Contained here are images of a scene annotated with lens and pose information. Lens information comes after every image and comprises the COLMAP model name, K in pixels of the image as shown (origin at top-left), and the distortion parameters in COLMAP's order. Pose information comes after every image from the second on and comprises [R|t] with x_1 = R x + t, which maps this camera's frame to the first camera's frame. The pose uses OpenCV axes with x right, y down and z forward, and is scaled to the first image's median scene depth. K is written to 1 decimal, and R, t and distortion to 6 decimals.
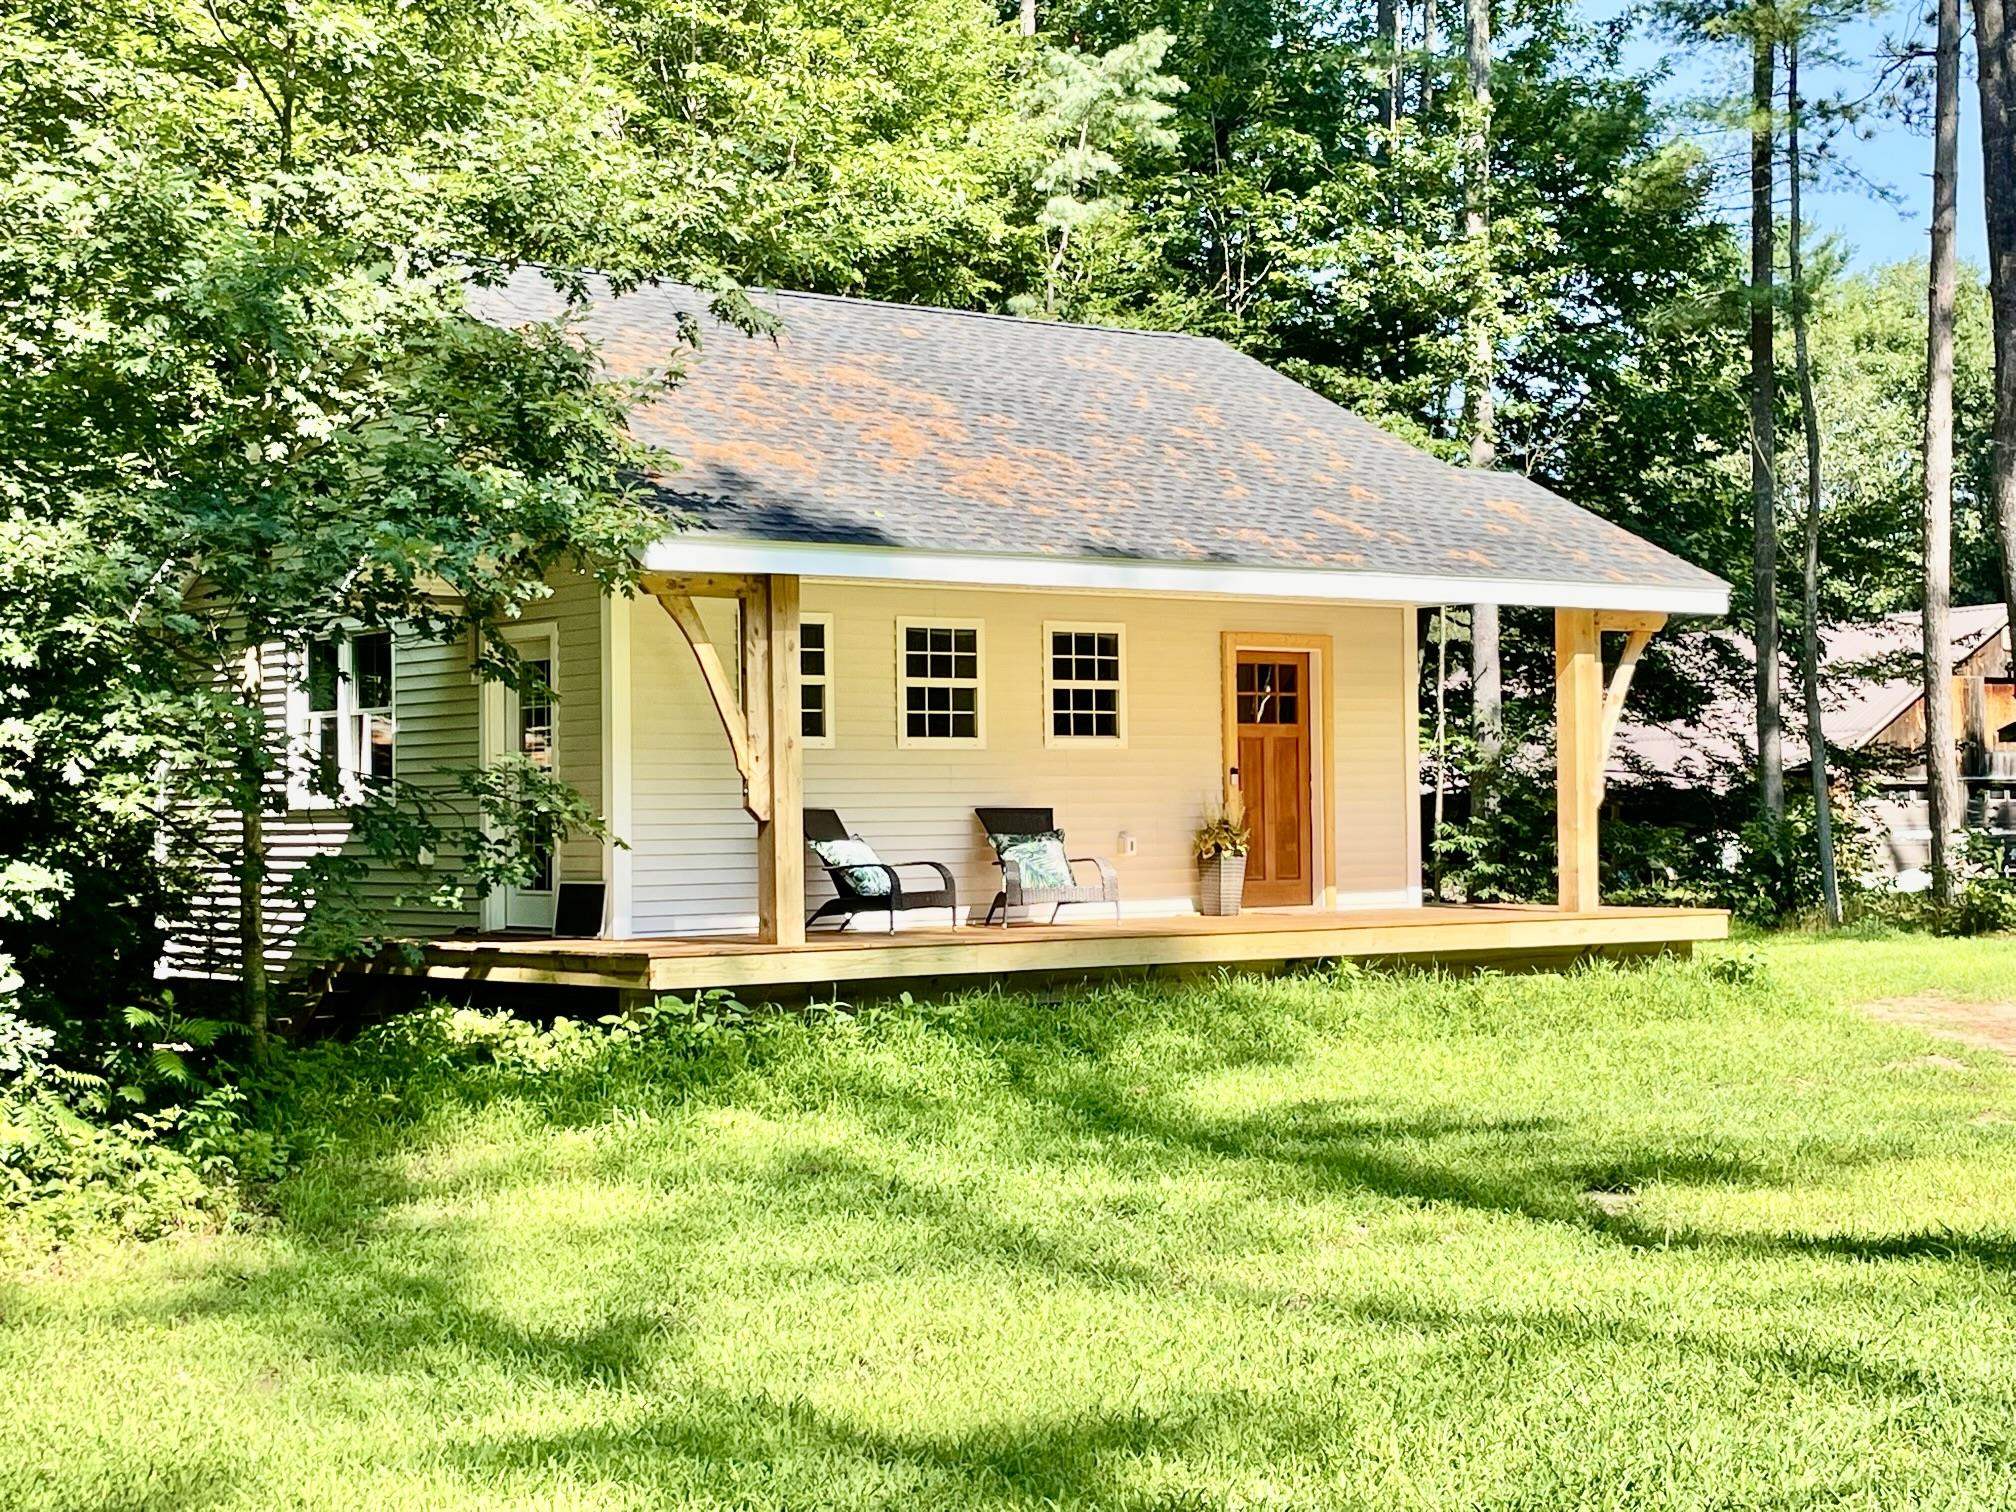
lens RADIAL K [[3112.2, 0, 1009.1], [0, 3112.2, 757.8], [0, 0, 1]] dist [0.182629, 0.000000]
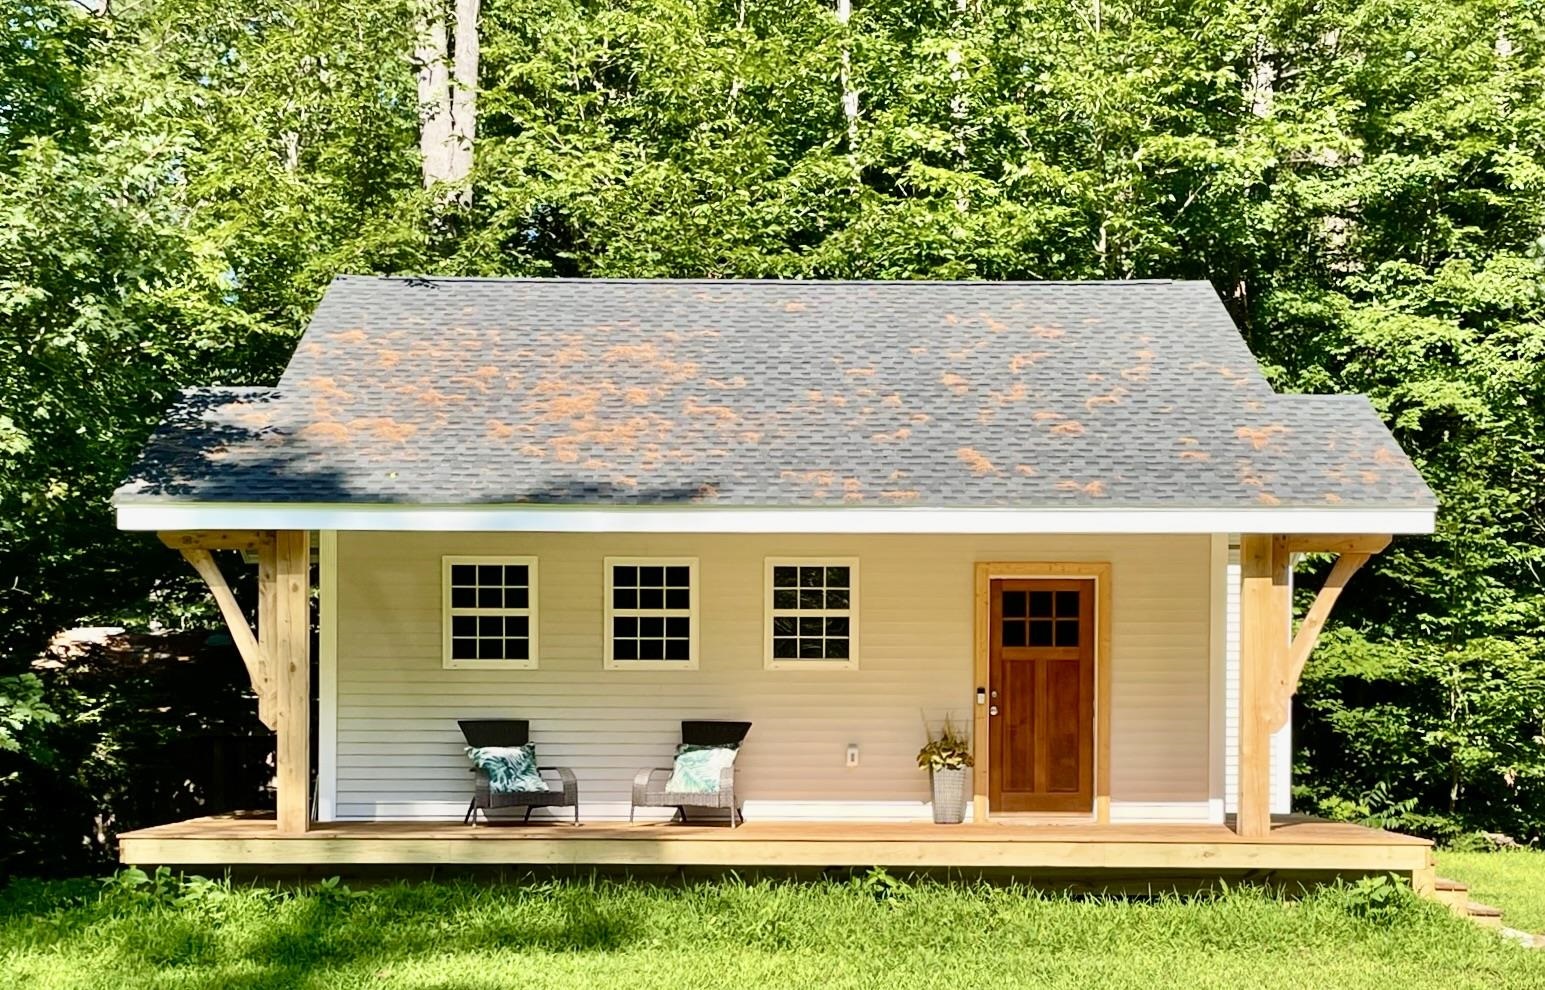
lens RADIAL K [[2168.8, 0, 772.4], [0, 2168.8, 495.6], [0, 0, 1]] dist [0.040203, 0.000000]
pose [[0.796636, -0.049275, -0.602448, 0.492755], [-0.002412, 0.996405, -0.084686, 0.000864], [0.604455, 0.068917, 0.793653, 0.364894]]
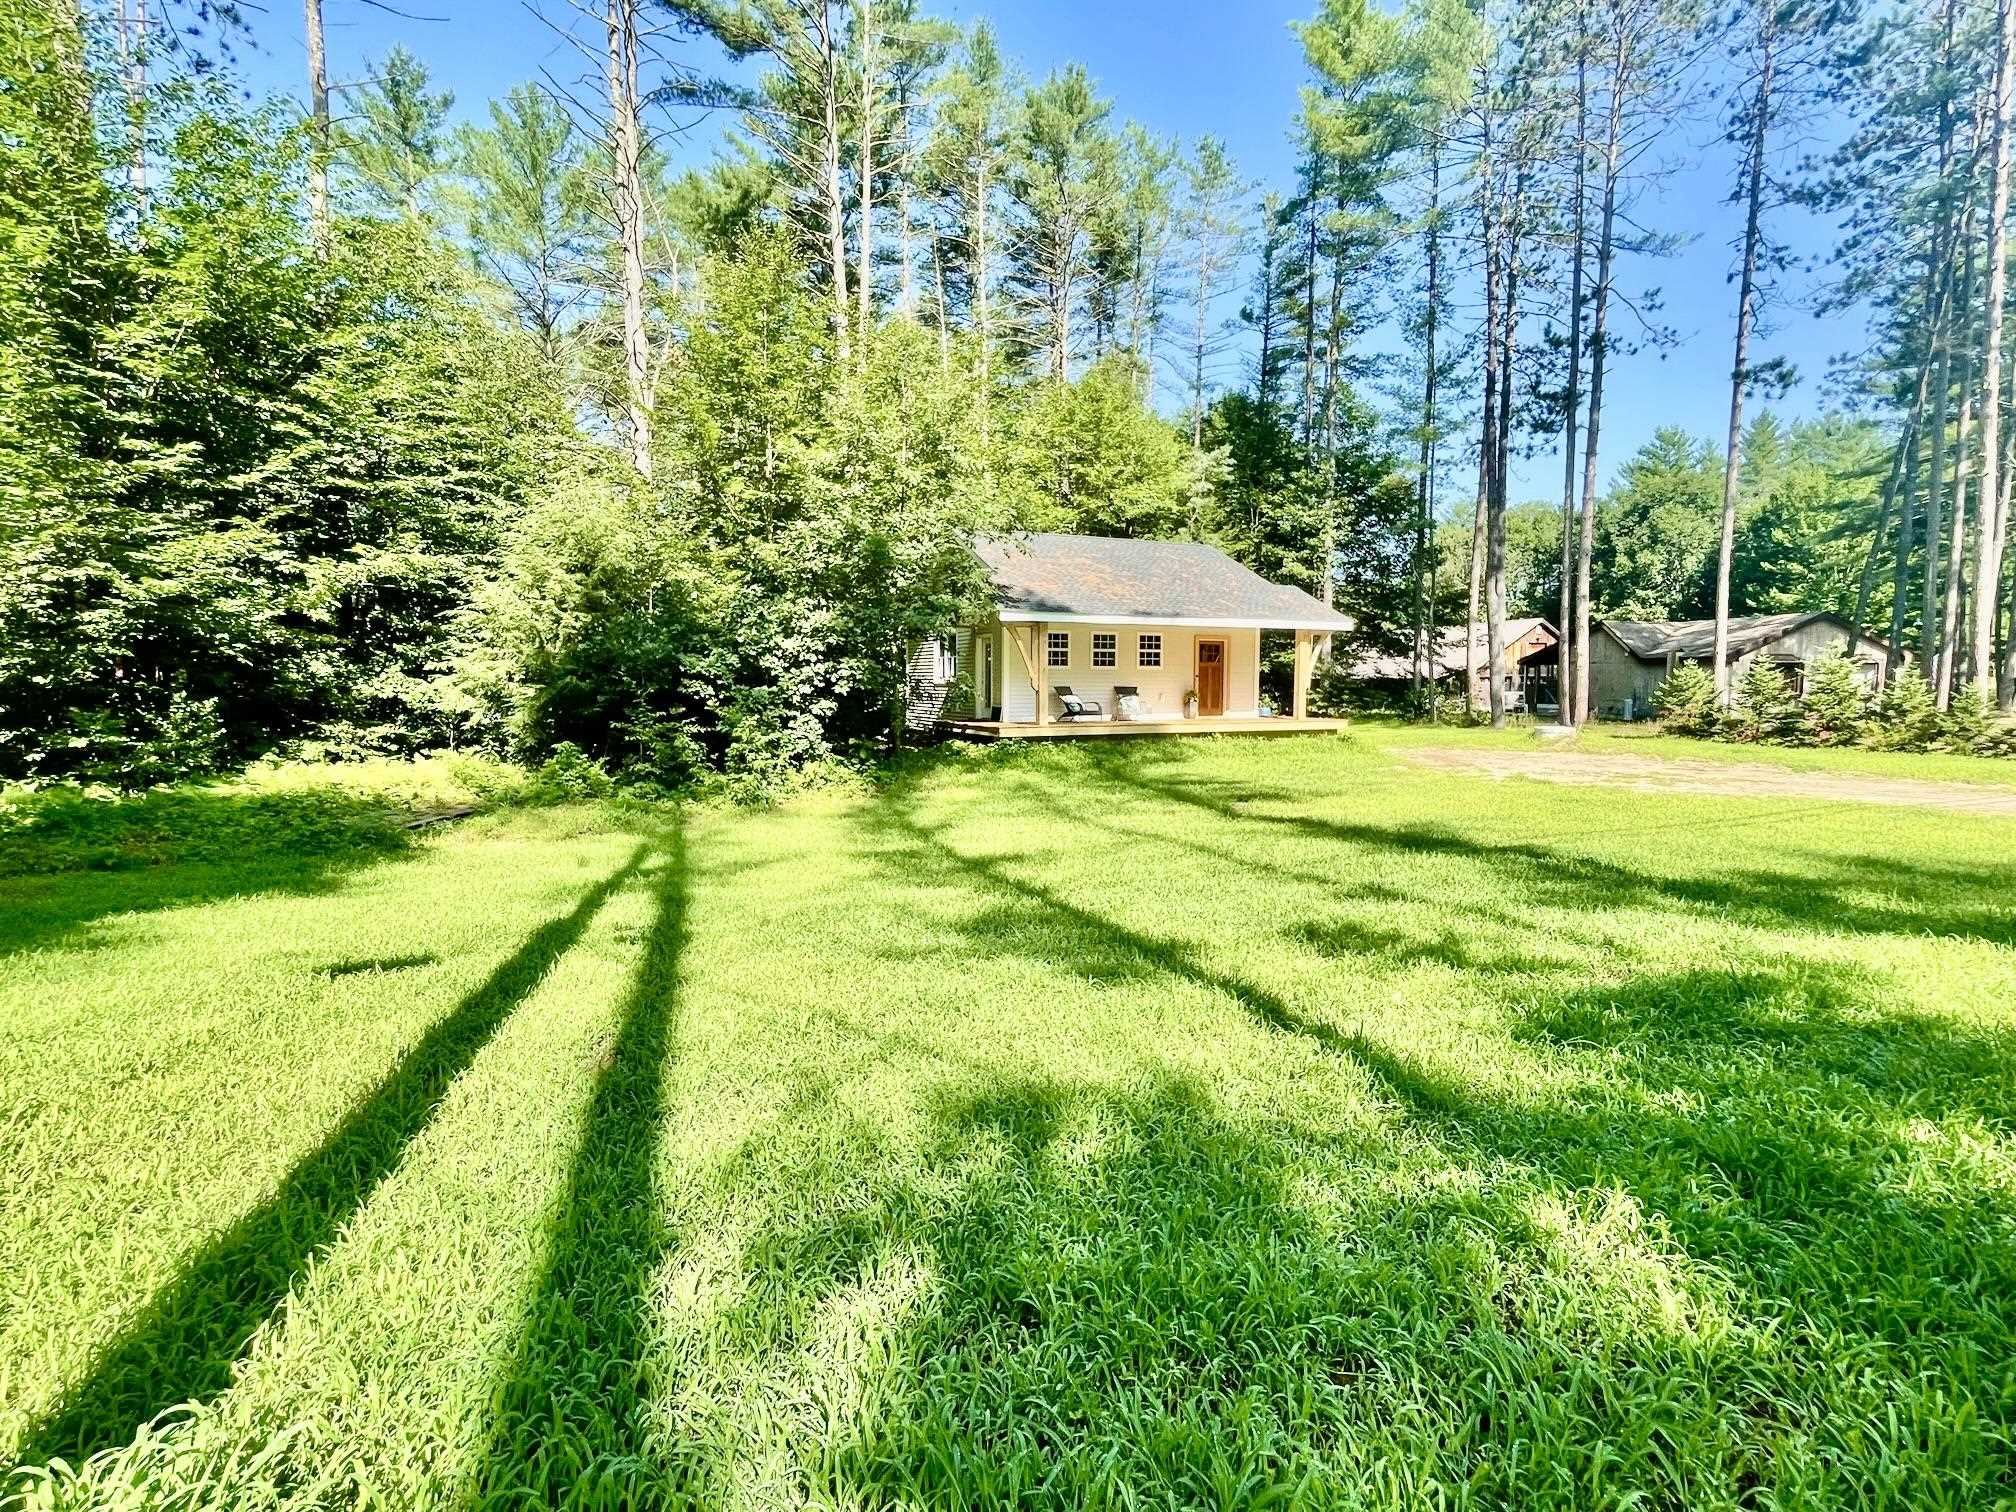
lens RADIAL K [[937.7, 0, 1007.0], [0, 937.7, 761.4], [0, 0, 1]] dist [-0.003833, -0.000089]
pose [[0.971749, 0.030828, -0.233995, 0.117598], [-0.006354, 0.994491, 0.104632, -0.009411], [0.235932, -0.100189, 0.966591, -0.048065]]
